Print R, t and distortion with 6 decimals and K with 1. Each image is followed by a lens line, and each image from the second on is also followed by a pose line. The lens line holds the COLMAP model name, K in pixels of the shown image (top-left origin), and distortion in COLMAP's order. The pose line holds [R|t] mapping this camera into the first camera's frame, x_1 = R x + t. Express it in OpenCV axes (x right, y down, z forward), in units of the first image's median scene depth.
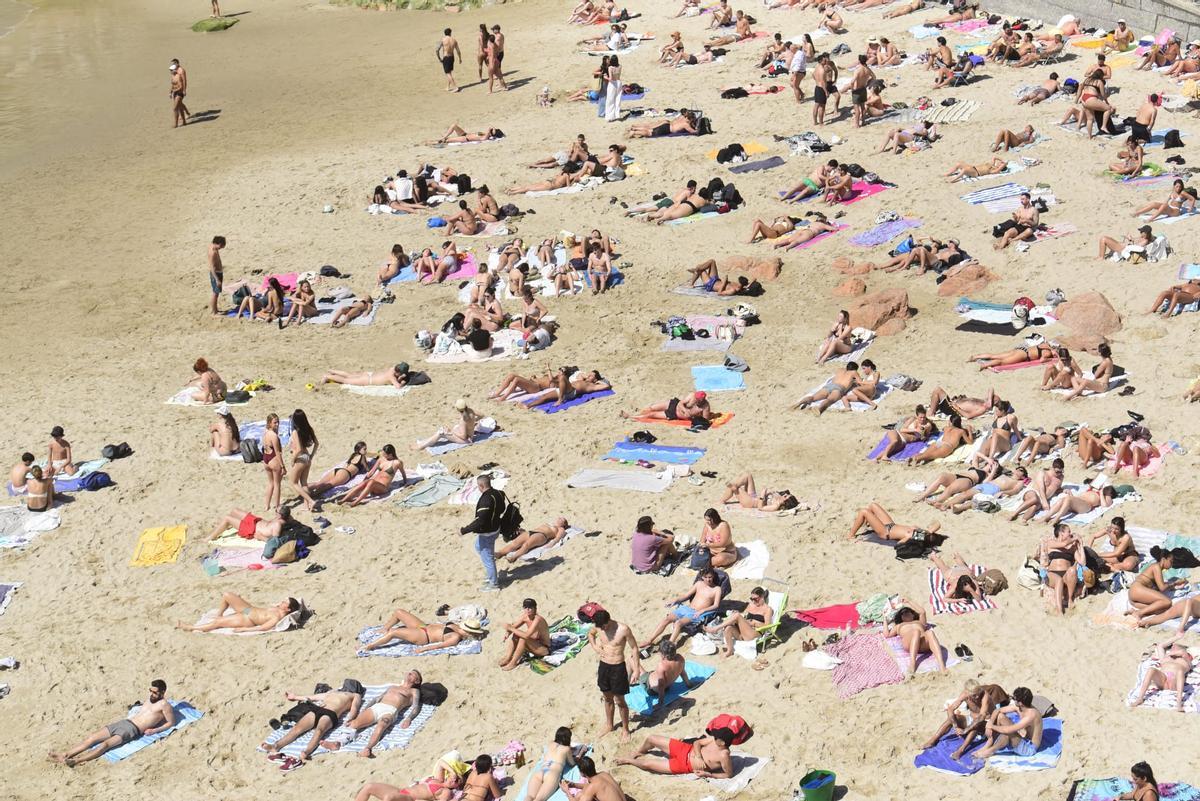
lens RADIAL K [[2401.4, 0, 597.6], [0, 2401.4, 380.0], [0, 0, 1]] dist [0.048009, -0.316753]
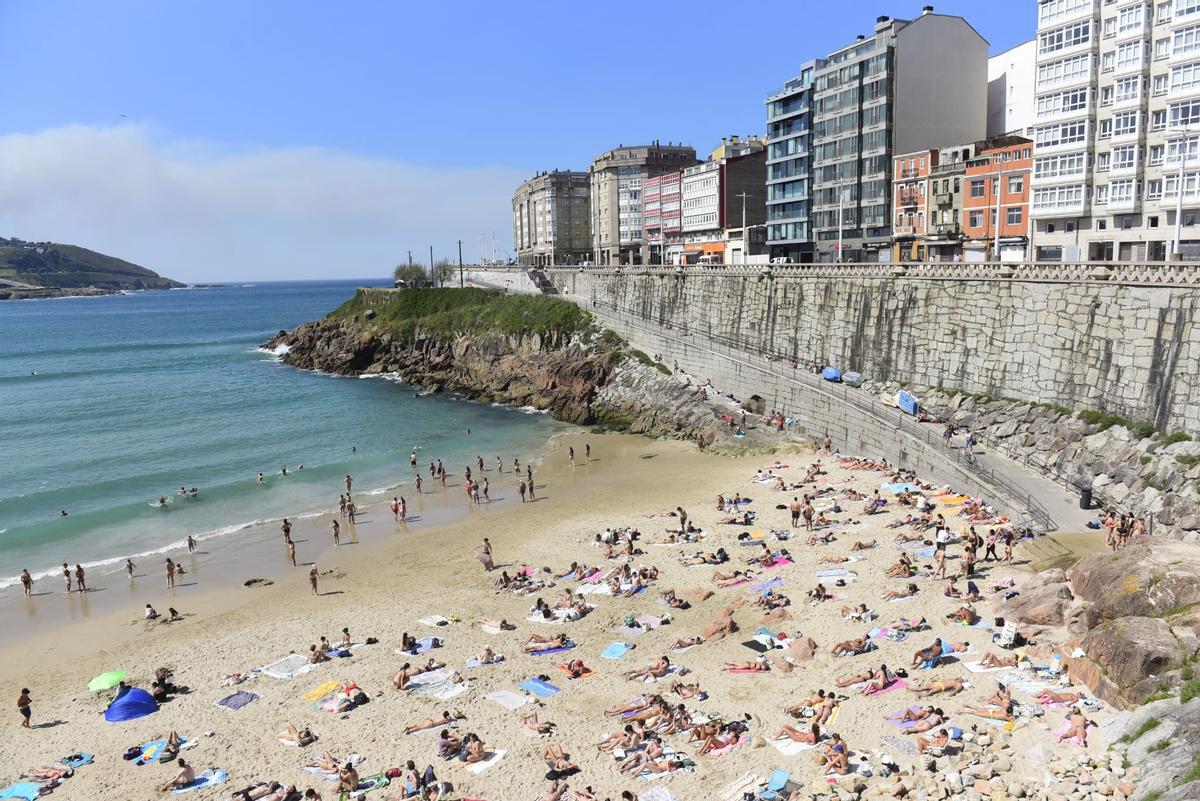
lens RADIAL K [[830.1, 0, 603.9], [0, 830.1, 404.3], [0, 0, 1]] dist [-0.043736, -0.006235]
pose [[0.900958, 0.047522, -0.431295, 0.318303], [-0.125263, 0.980150, -0.153671, -0.093307], [0.415432, 0.192476, 0.889027, 0.249524]]
